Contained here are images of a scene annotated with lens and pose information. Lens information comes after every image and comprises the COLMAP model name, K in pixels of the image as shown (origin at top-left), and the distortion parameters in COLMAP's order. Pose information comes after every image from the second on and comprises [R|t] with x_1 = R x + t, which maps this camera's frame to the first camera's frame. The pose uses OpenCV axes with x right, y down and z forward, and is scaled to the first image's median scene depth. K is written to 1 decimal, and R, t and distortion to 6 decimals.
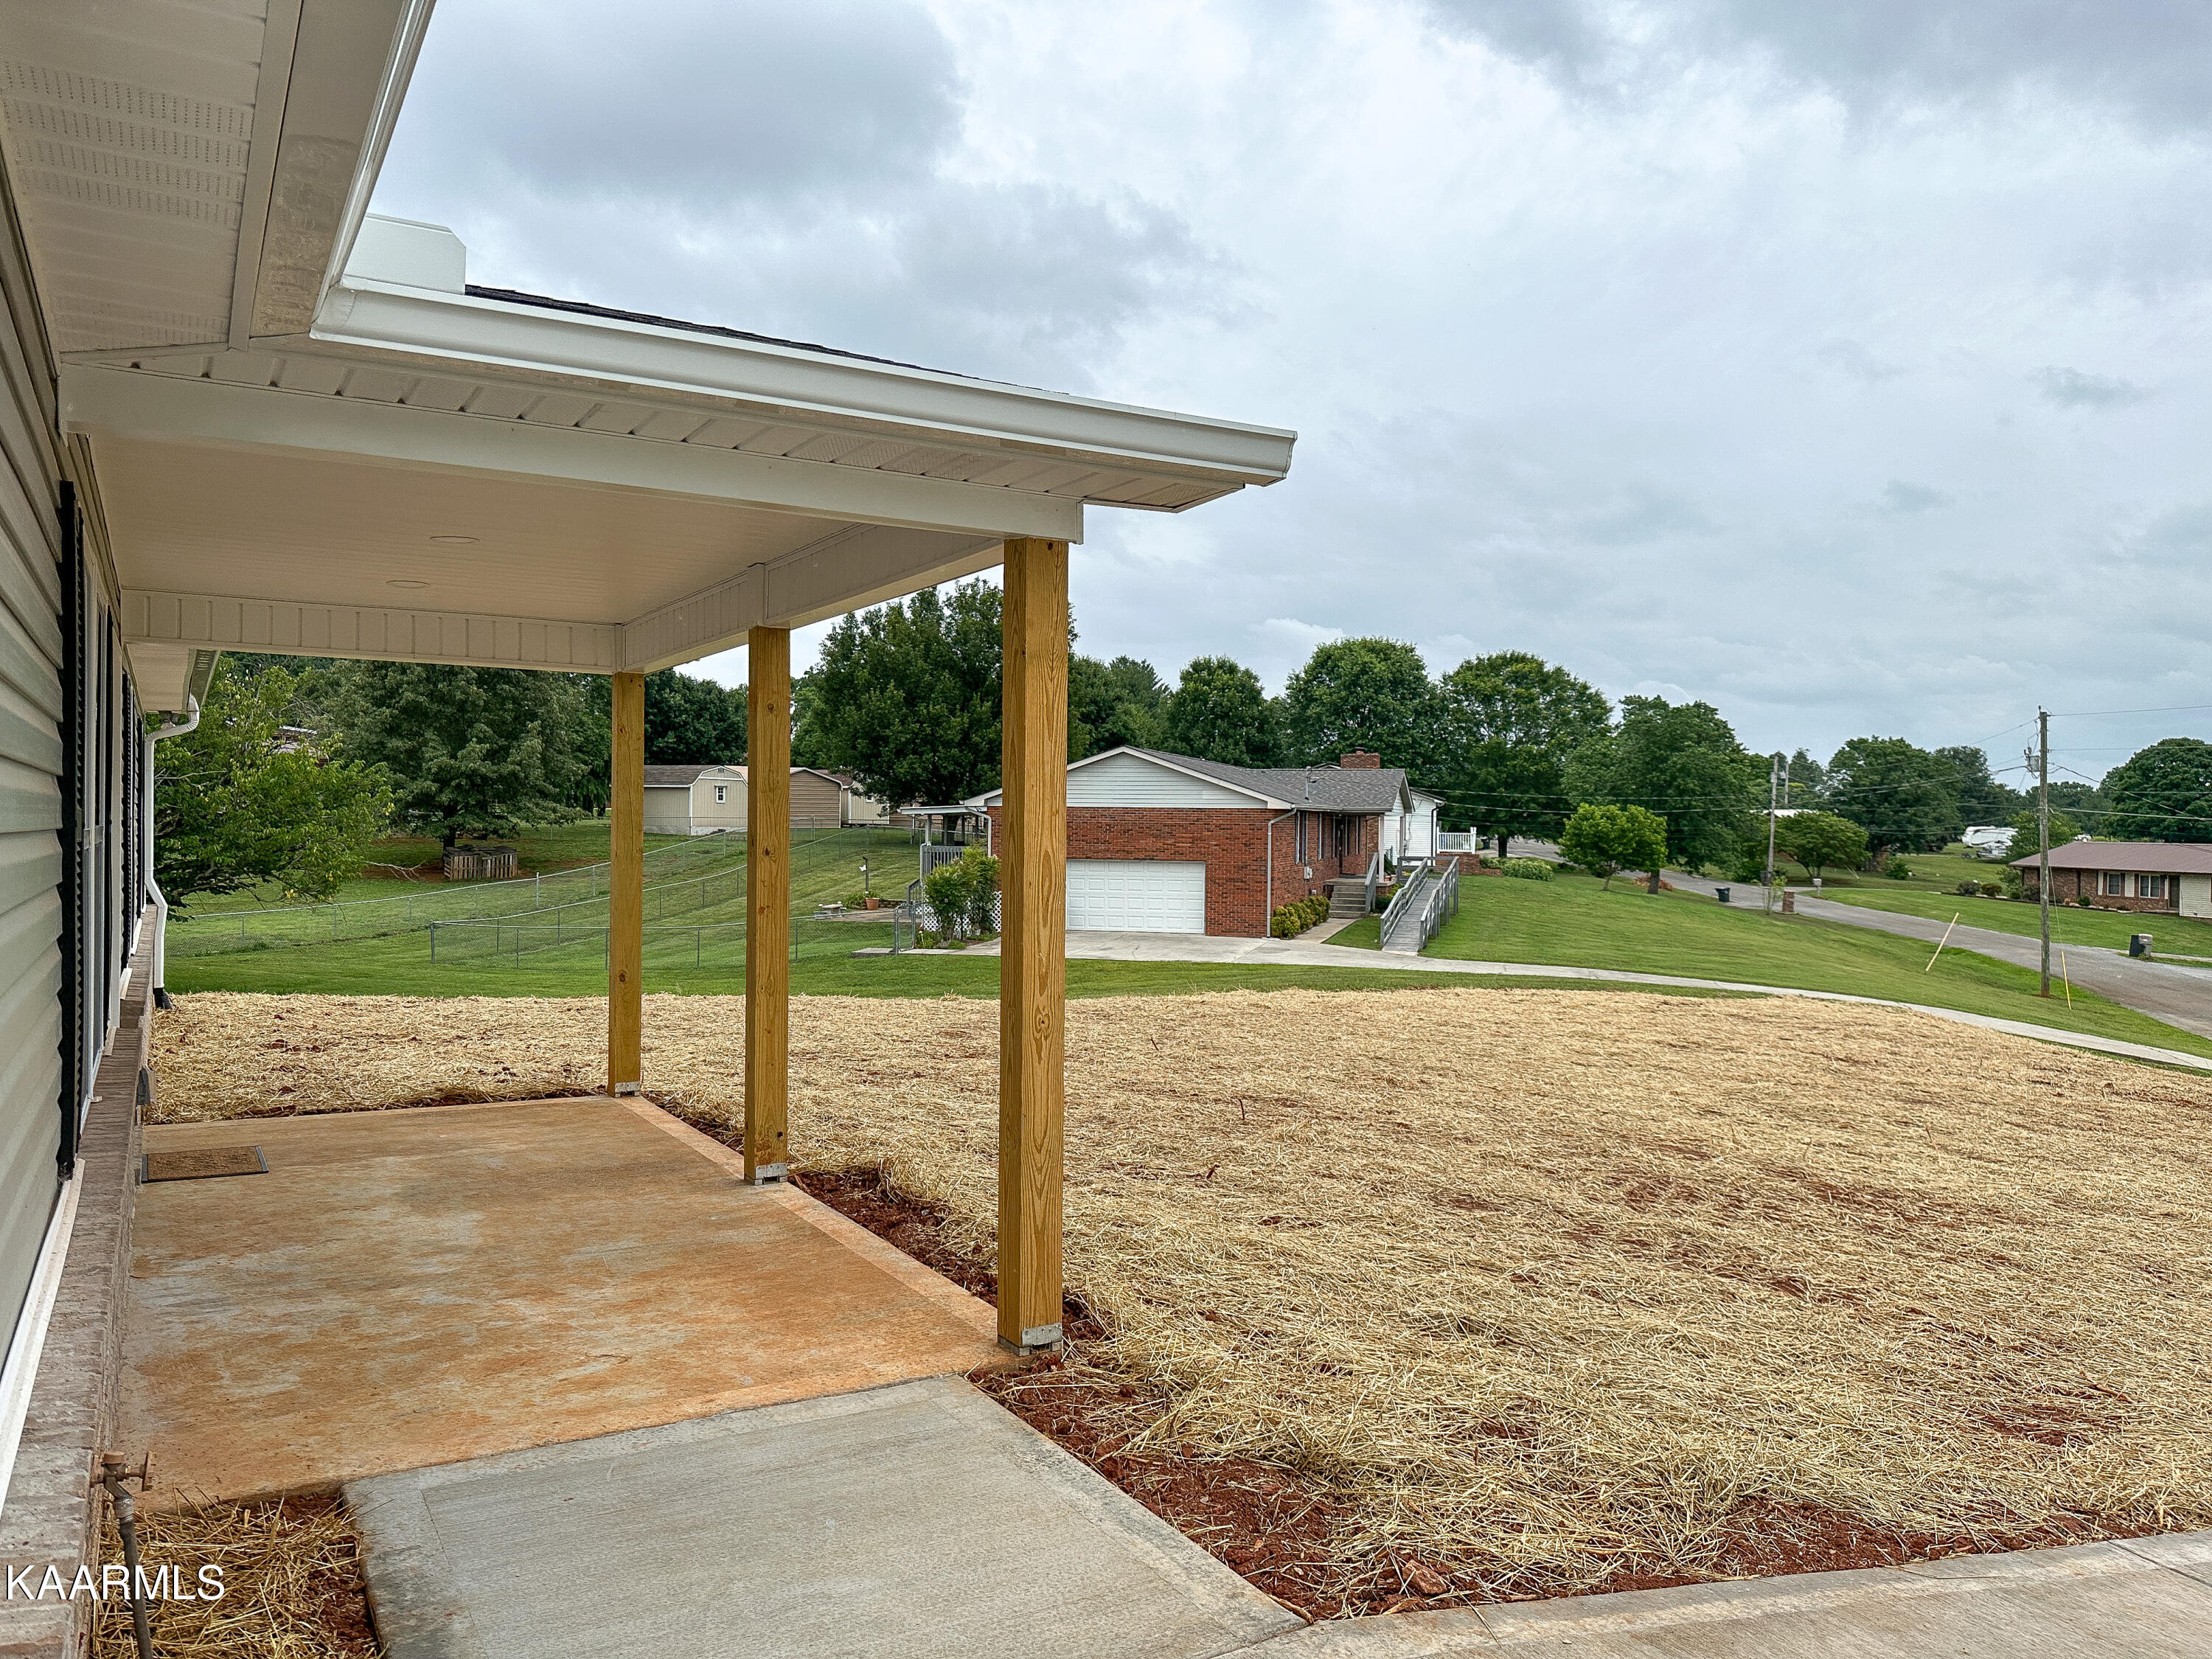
lens RADIAL K [[1522.3, 0, 1103.0], [0, 1522.3, 819.9], [0, 0, 1]] dist [0.006020, -0.003117]
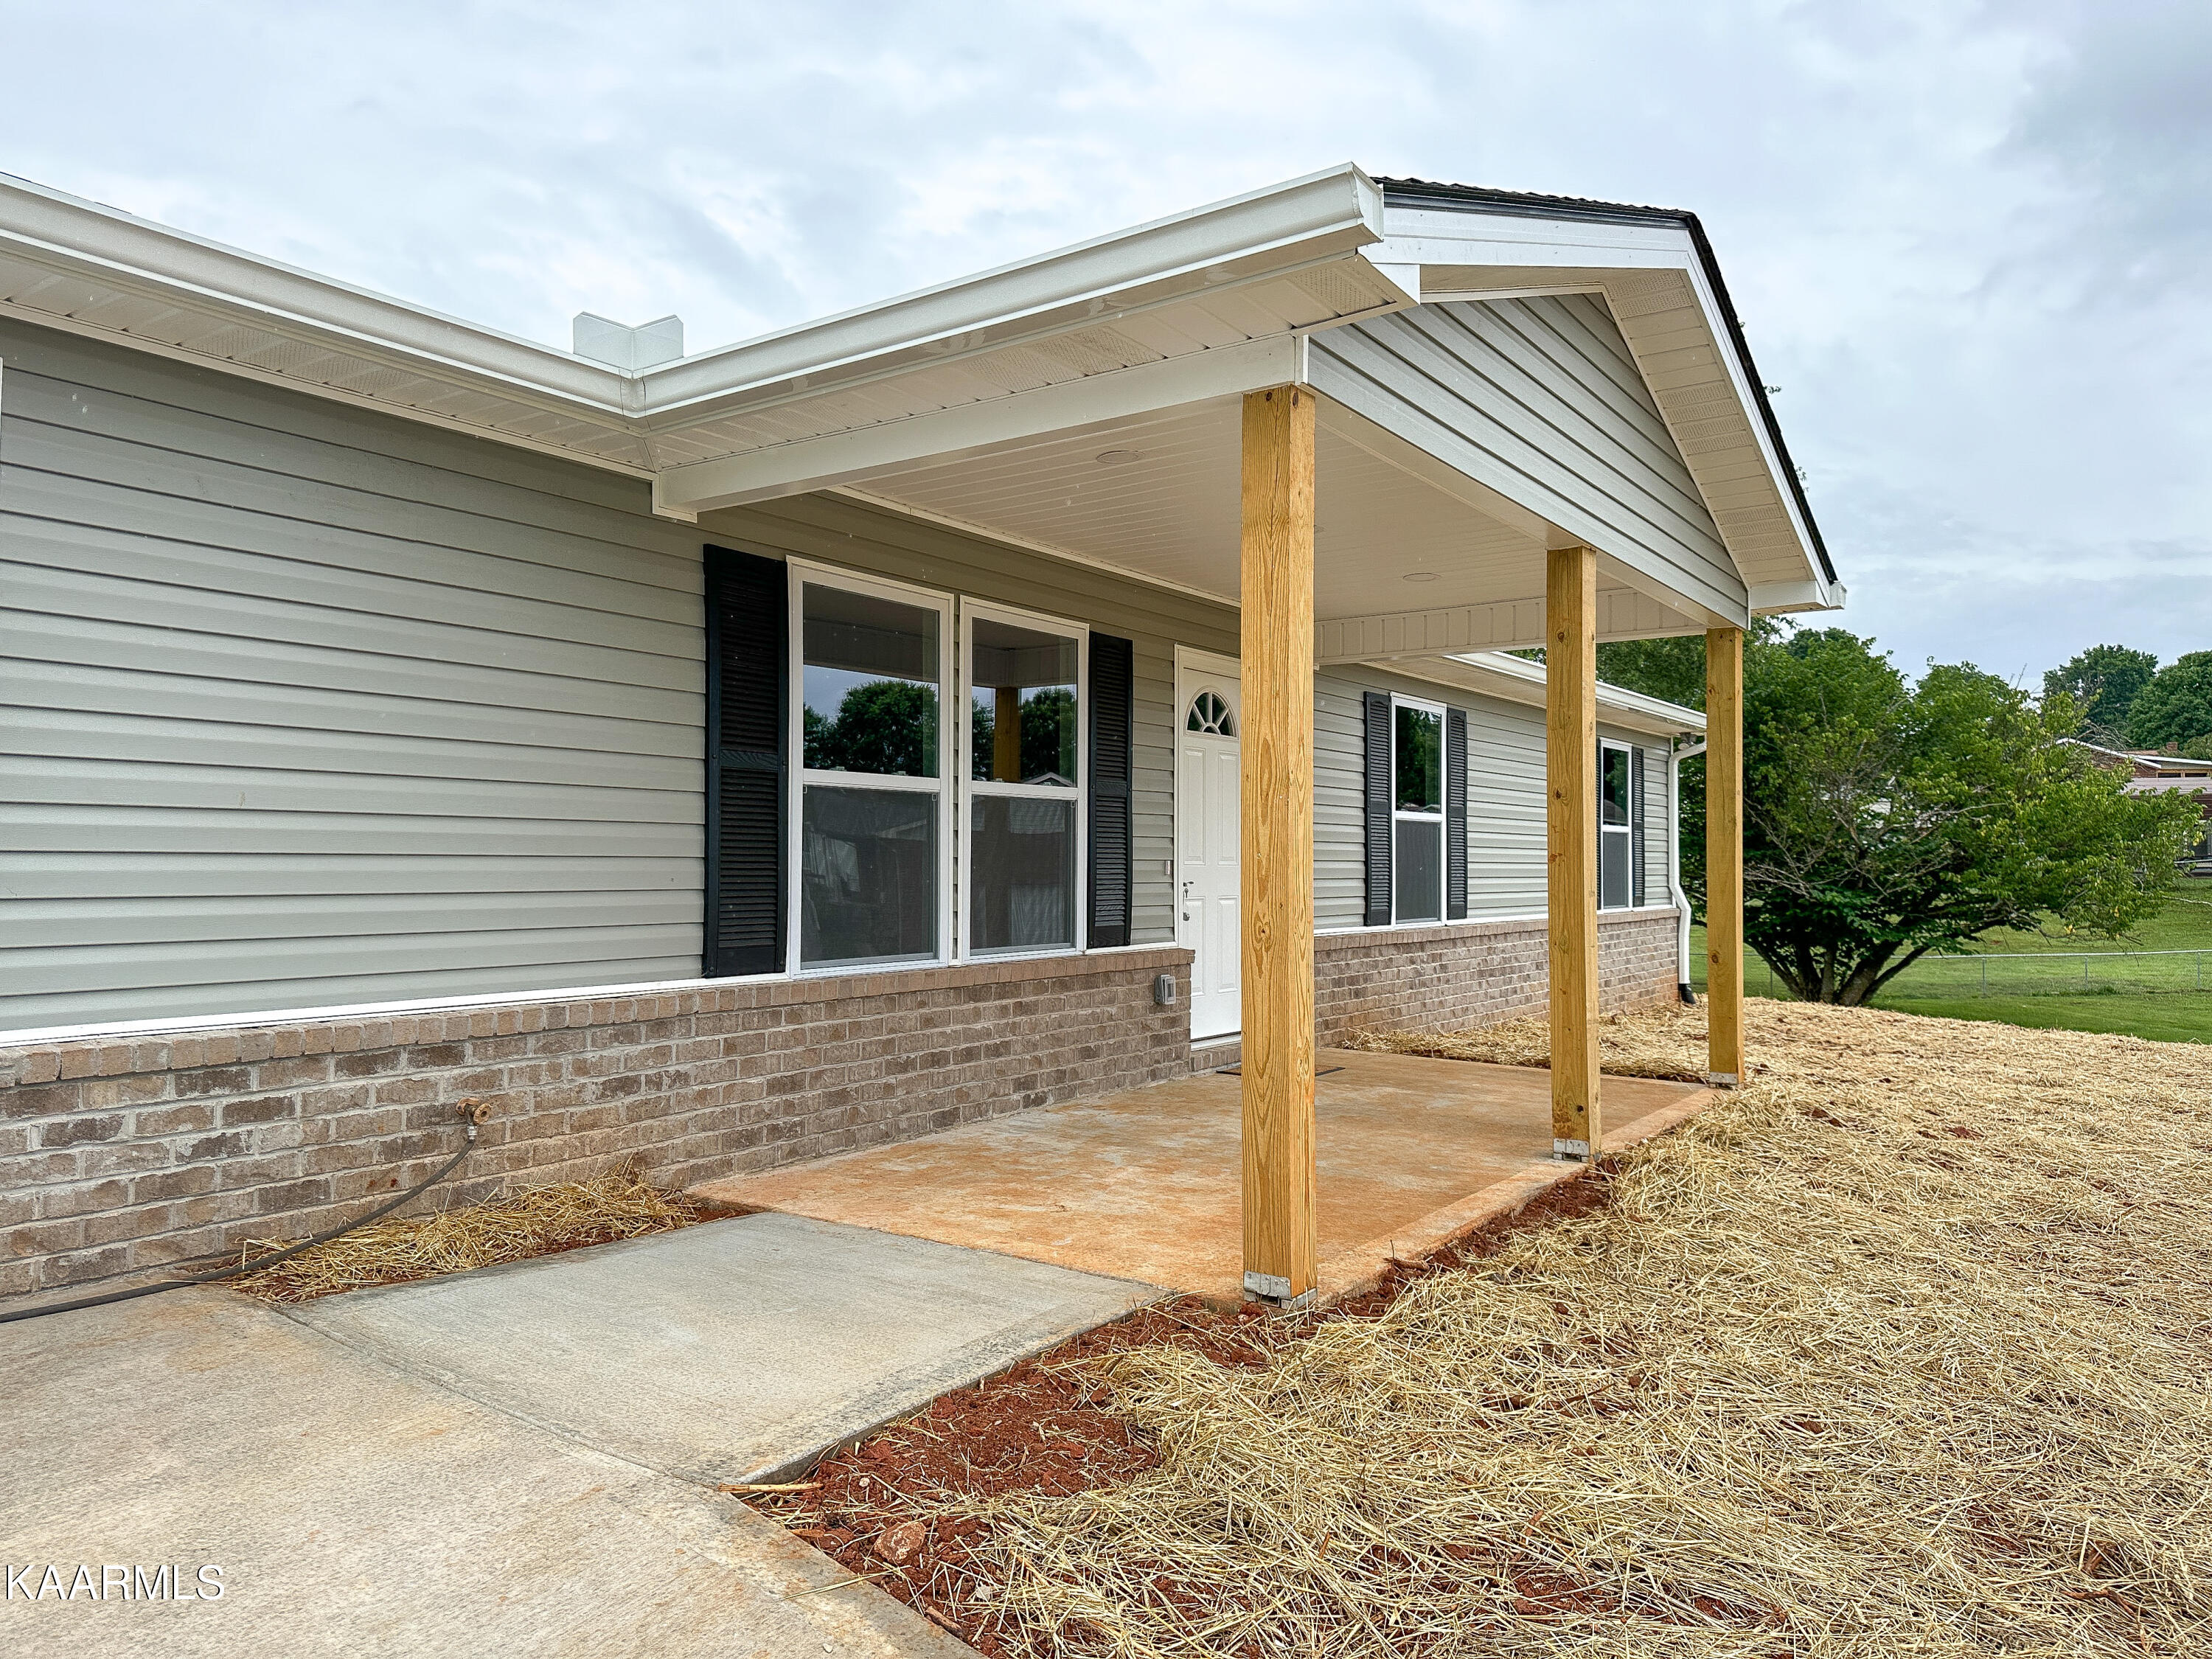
lens RADIAL K [[1522.3, 0, 1113.1], [0, 1522.3, 830.8], [0, 0, 1]] dist [0.006020, -0.003117]
pose [[0.482219, -0.004335, -0.876040, 0.732453], [-0.010489, 0.999888, -0.010722, 0.088560], [0.875988, 0.014359, 0.482119, 0.514320]]
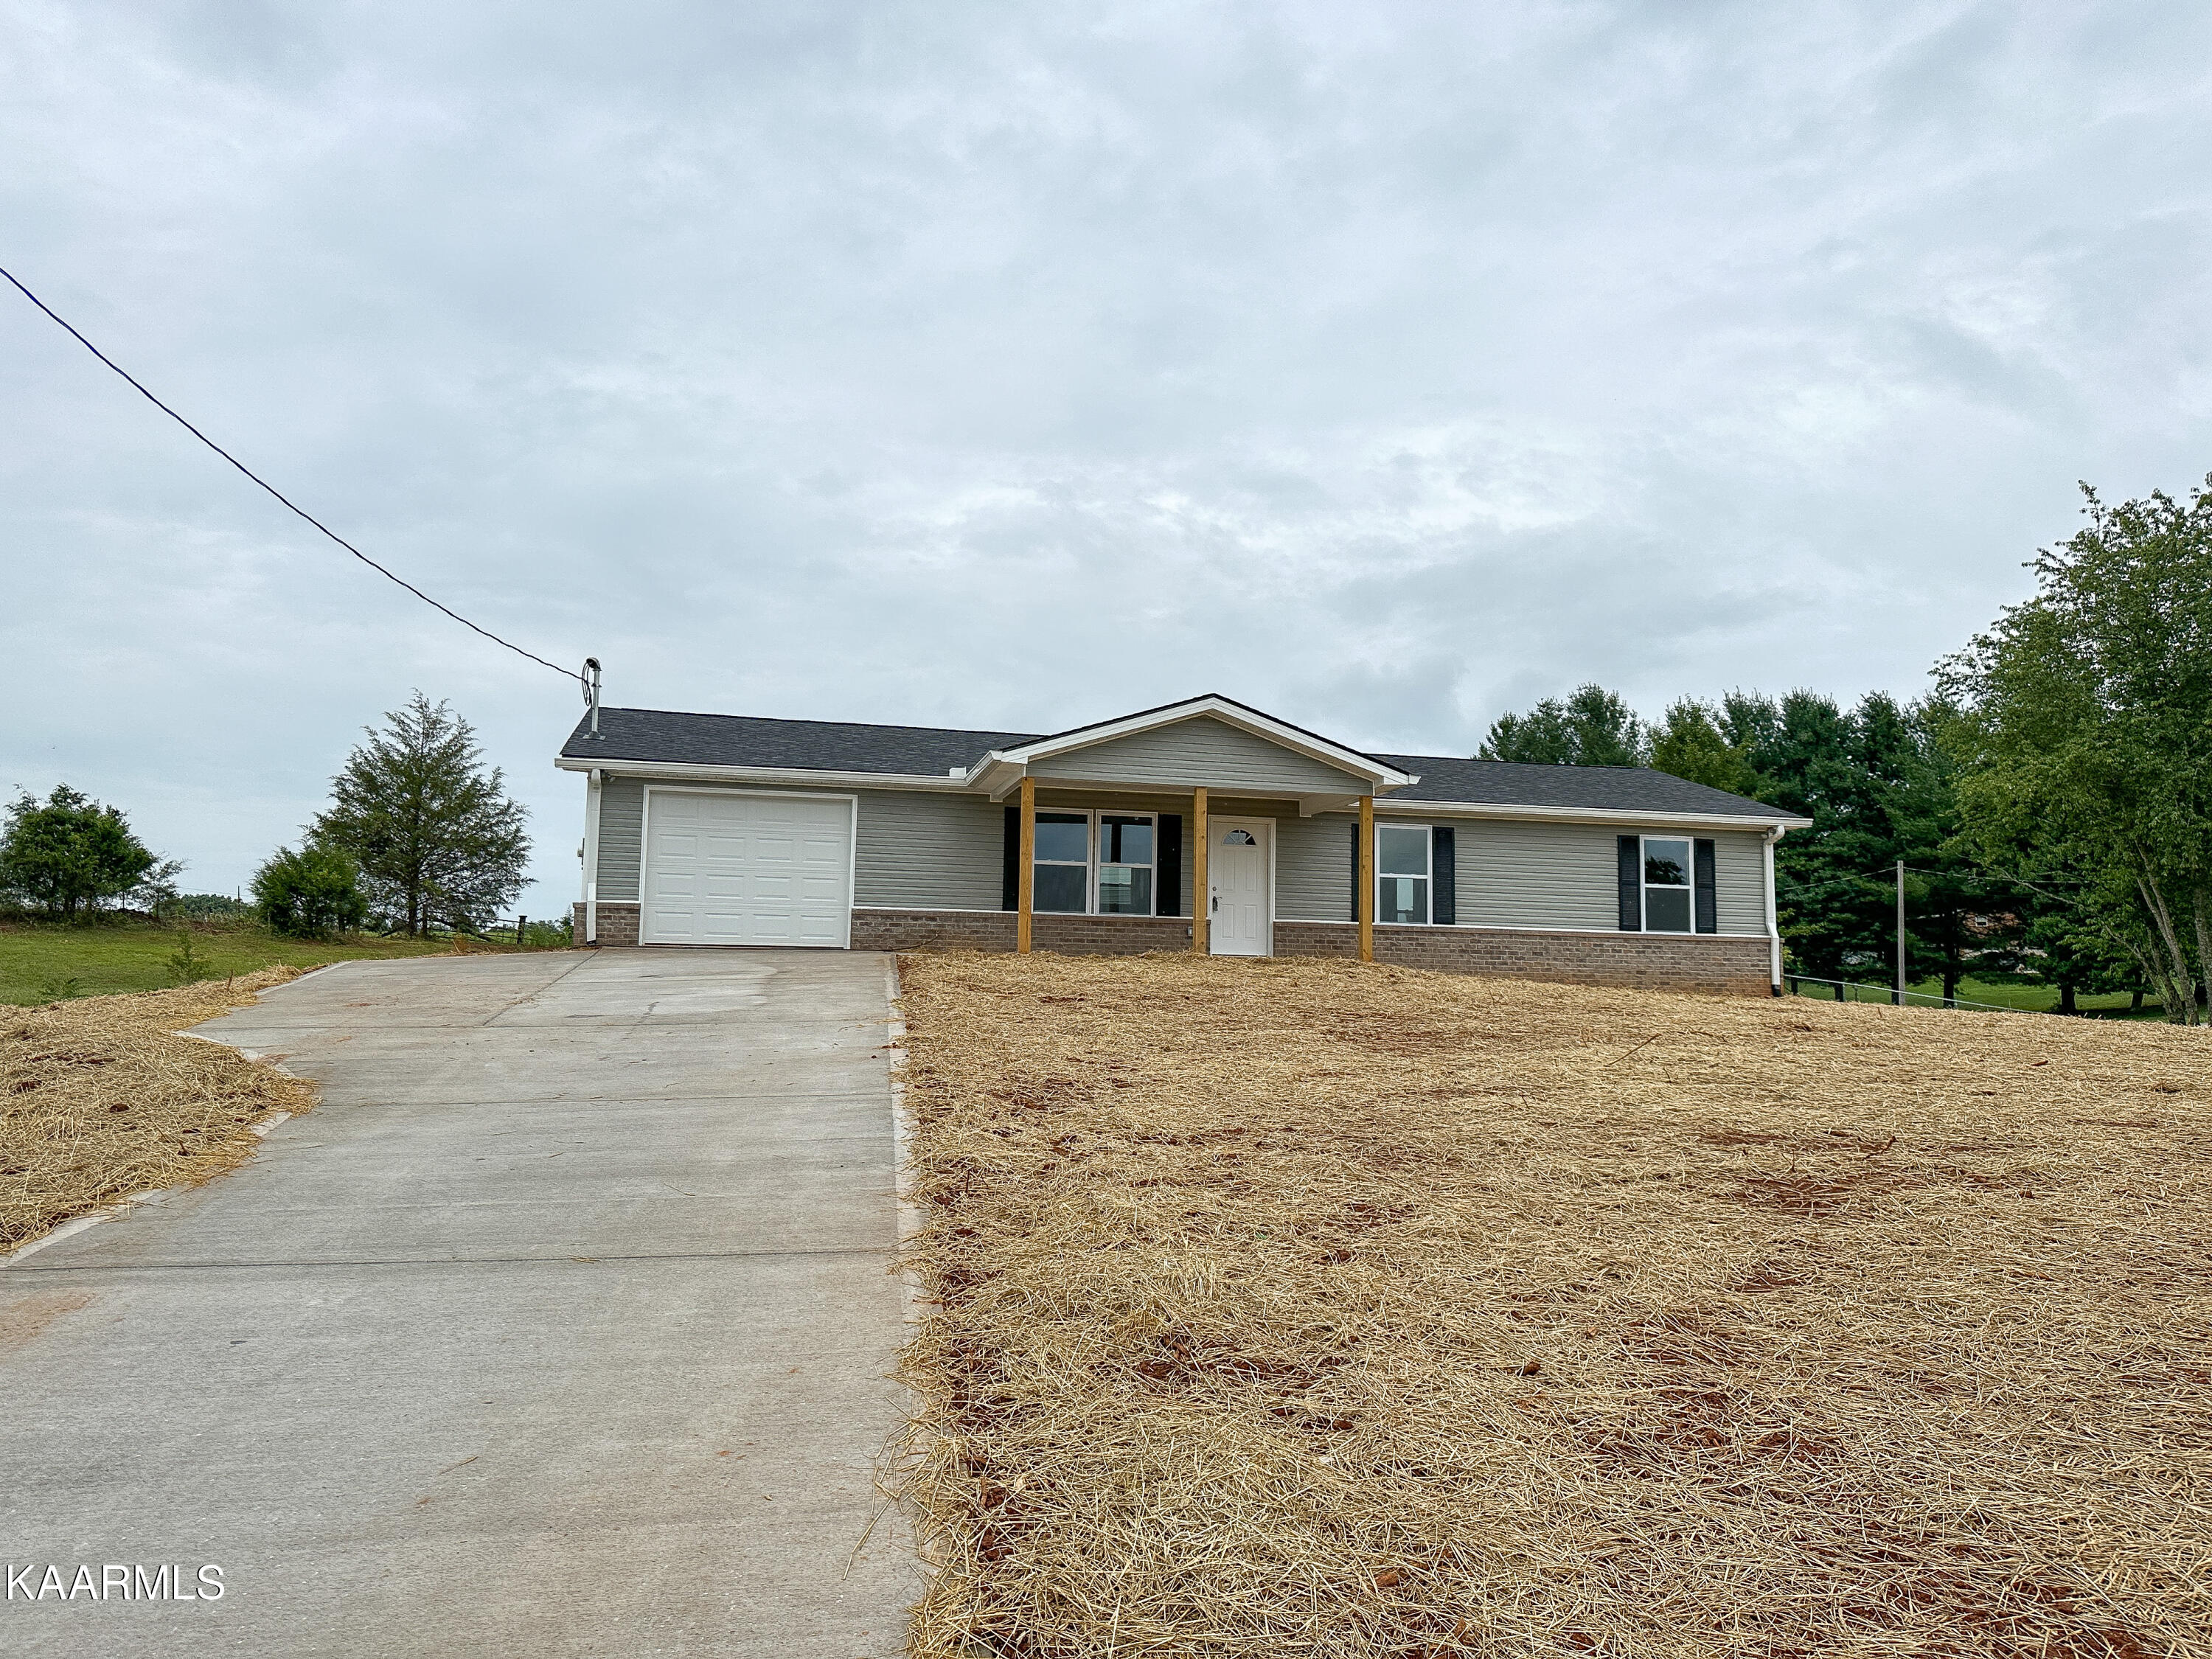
lens RADIAL K [[1522.3, 0, 1103.4], [0, 1522.3, 831.0], [0, 0, 1]] dist [0.006020, -0.003117]
pose [[-0.284205, -0.097661, -0.953777, 2.523531], [-0.021307, 0.995196, -0.095553, 0.251893], [0.958527, -0.006834, -0.284921, 1.565163]]
